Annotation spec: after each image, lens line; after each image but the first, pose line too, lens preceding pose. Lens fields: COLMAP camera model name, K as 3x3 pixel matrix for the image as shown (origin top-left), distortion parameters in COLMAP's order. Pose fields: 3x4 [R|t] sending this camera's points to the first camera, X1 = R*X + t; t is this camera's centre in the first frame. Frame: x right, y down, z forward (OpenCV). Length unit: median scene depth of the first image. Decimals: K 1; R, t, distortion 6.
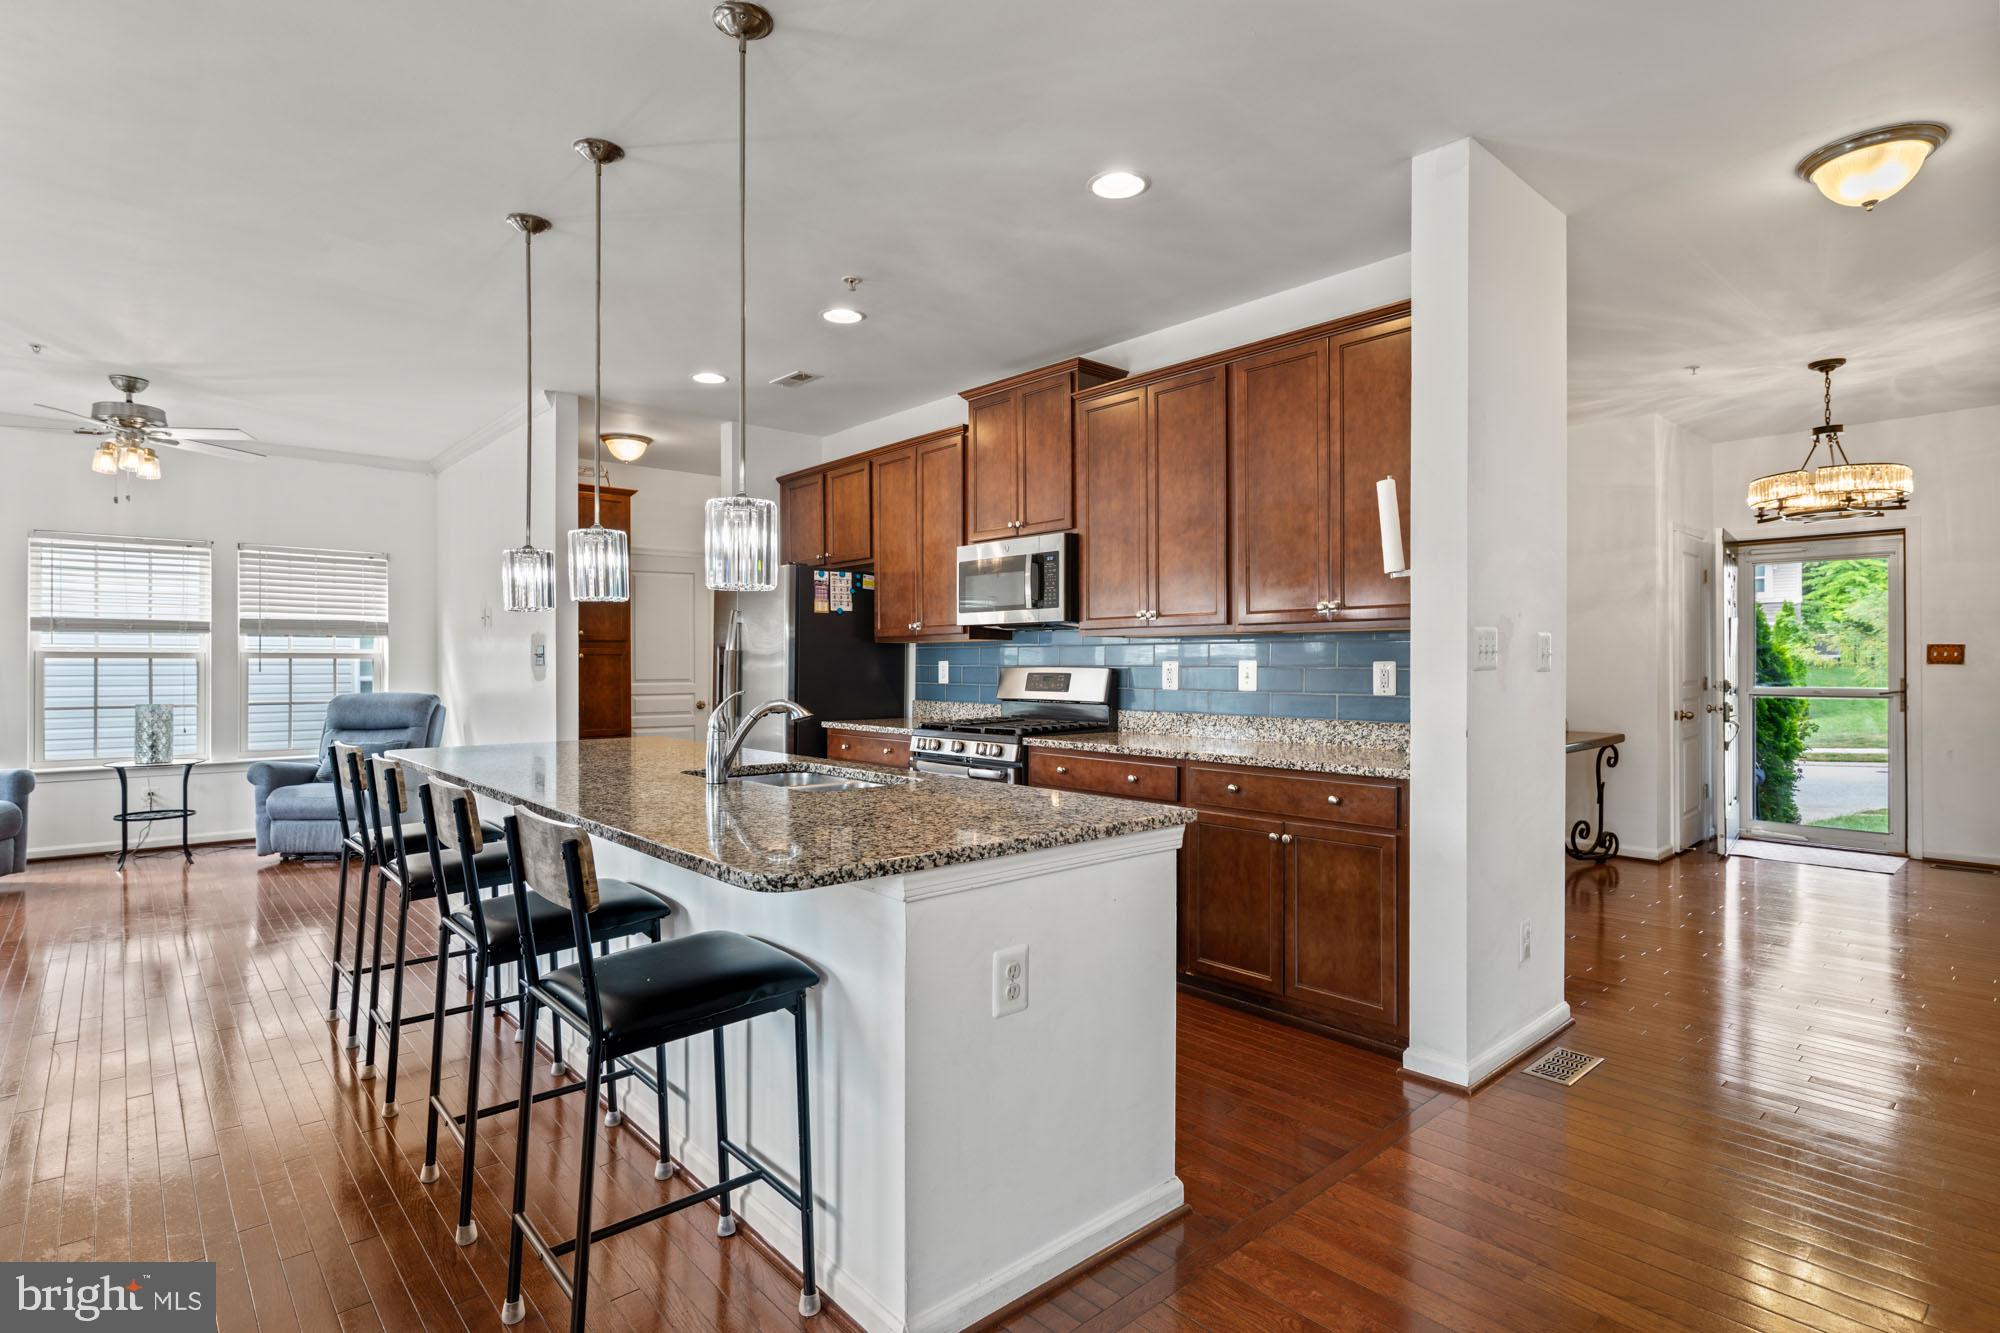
lens RADIAL K [[1004.9, 0, 1007.9], [0, 1004.9, 656.3], [0, 0, 1]] dist [-0.000129, -0.000403]
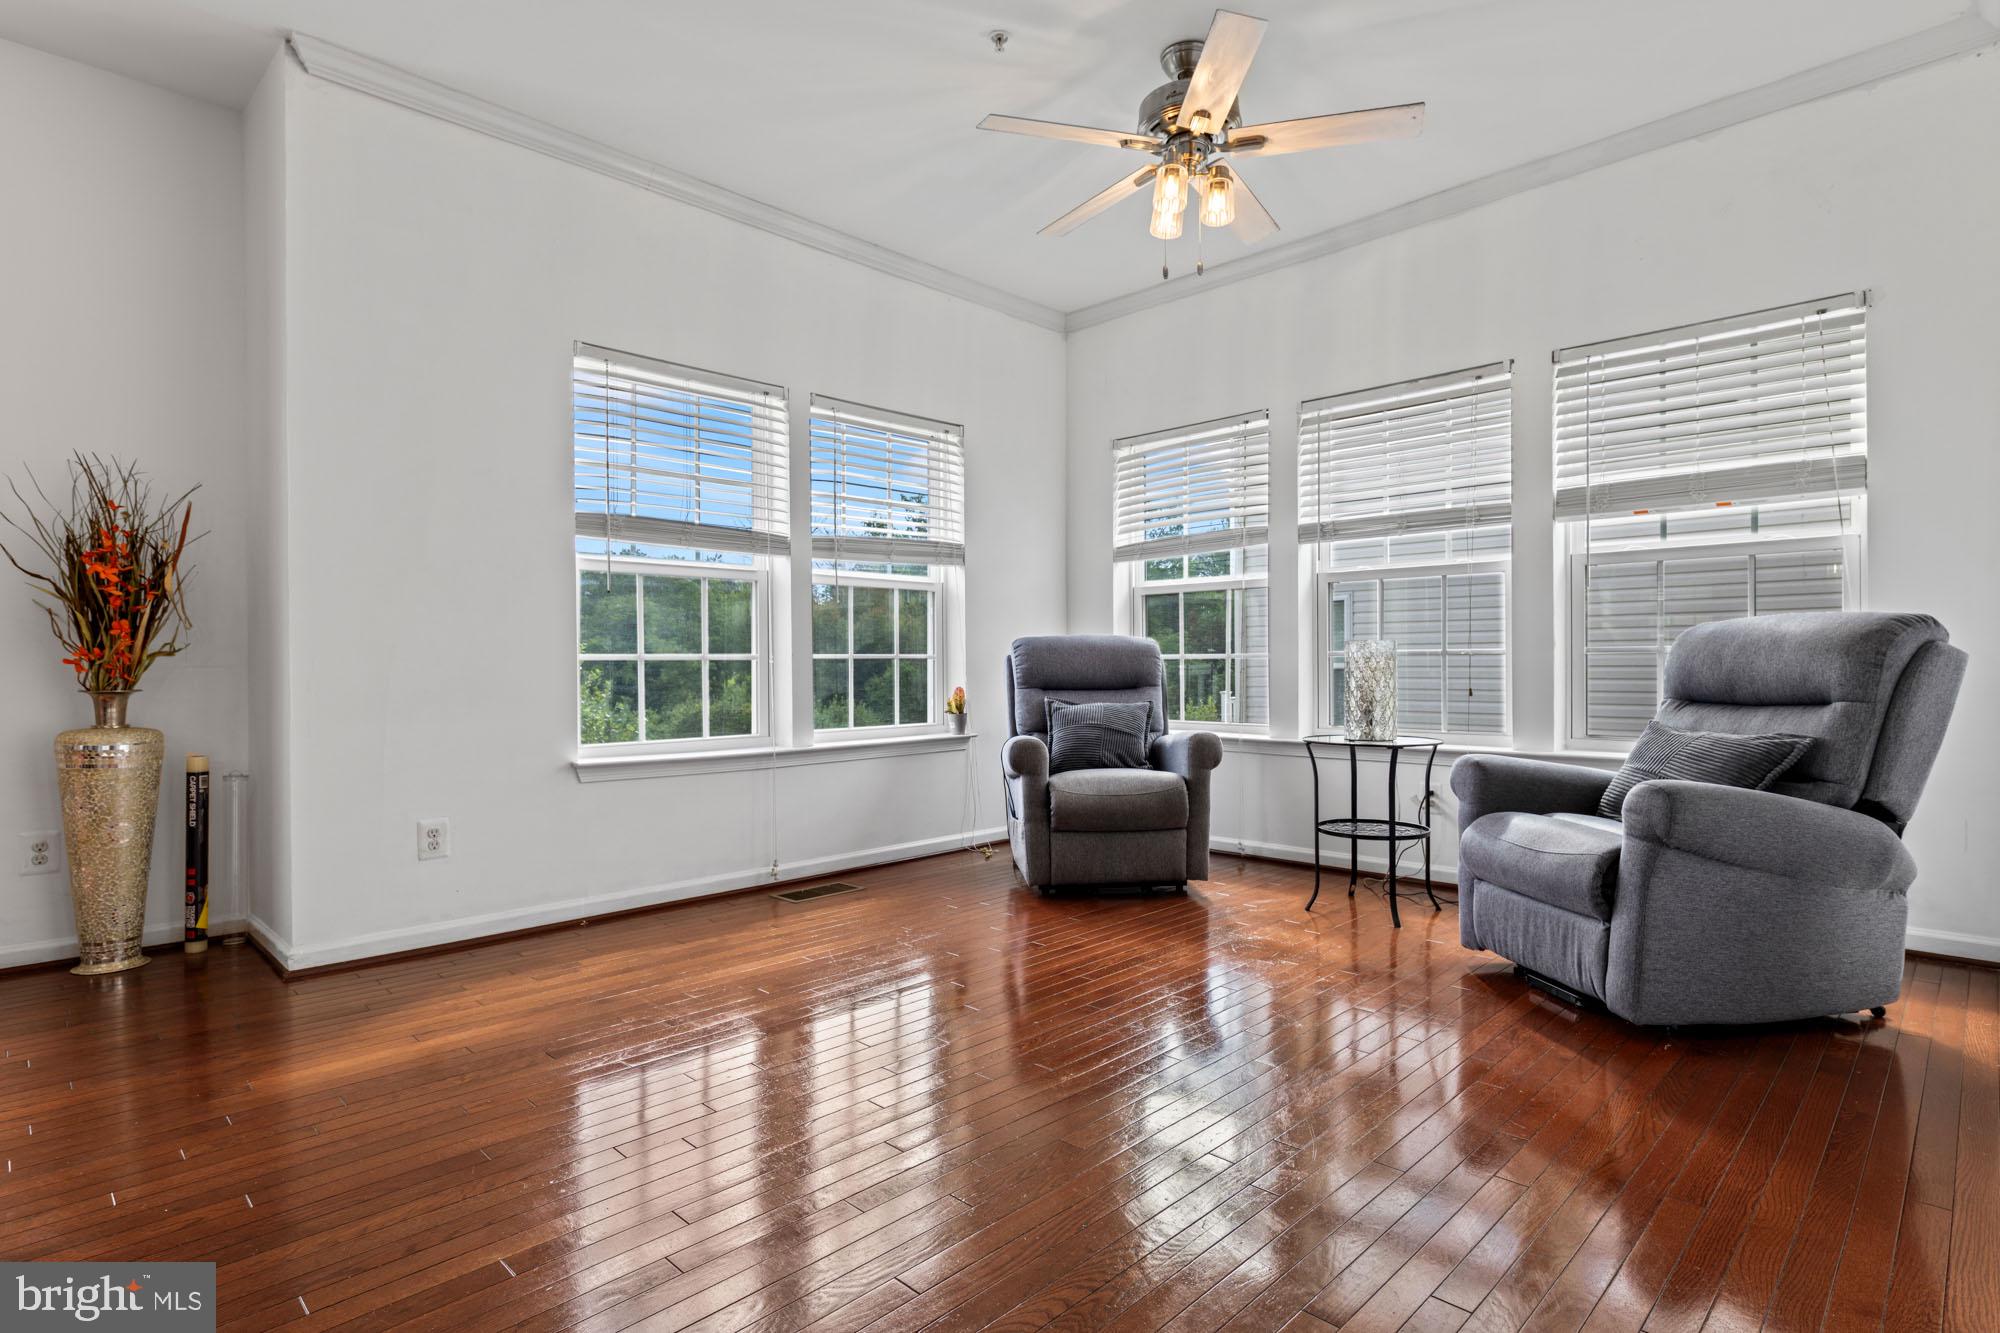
lens RADIAL K [[1007.8, 0, 1000.0], [0, 1007.8, 666.5], [0, 0, 1]] dist [-0.001790, 0.000331]
pose [[0.058285, 0.000121, -0.998300, -0.348128], [0.010503, 0.999945, 0.000735, 0.077442], [0.998245, -0.010528, 0.058281, 0.965921]]
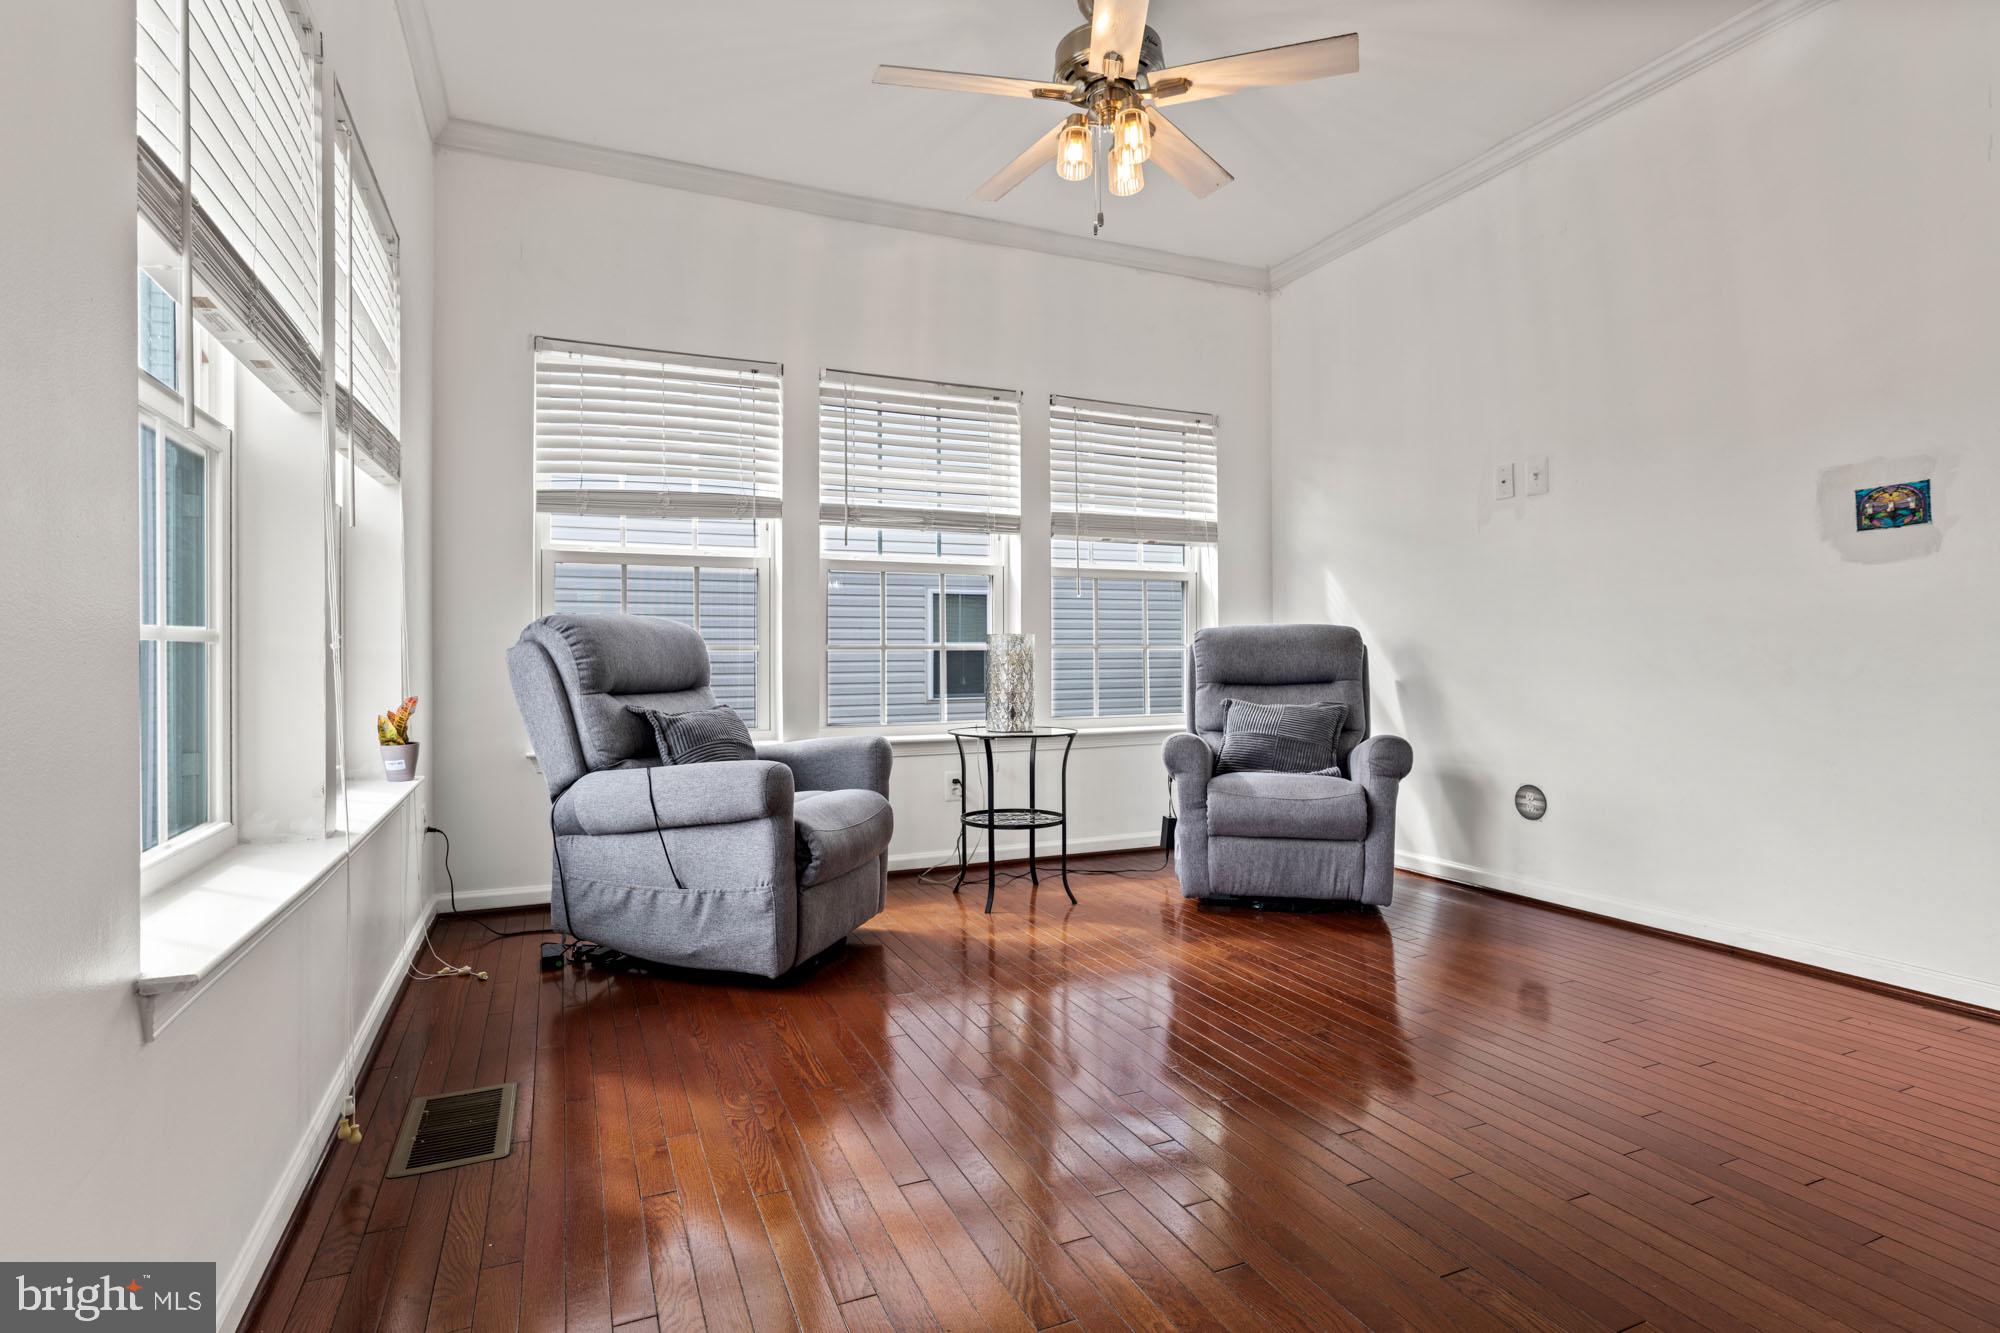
lens RADIAL K [[1023.6, 0, 1002.0], [0, 1023.6, 648.1], [0, 0, 1]] dist [0.002280, 0.000208]
pose [[0.950799, -0.004908, -0.309768, -0.855755], [0.004911, 0.999988, -0.000769, 0.072437], [0.309768, -0.000790, 0.950812, 0.529099]]
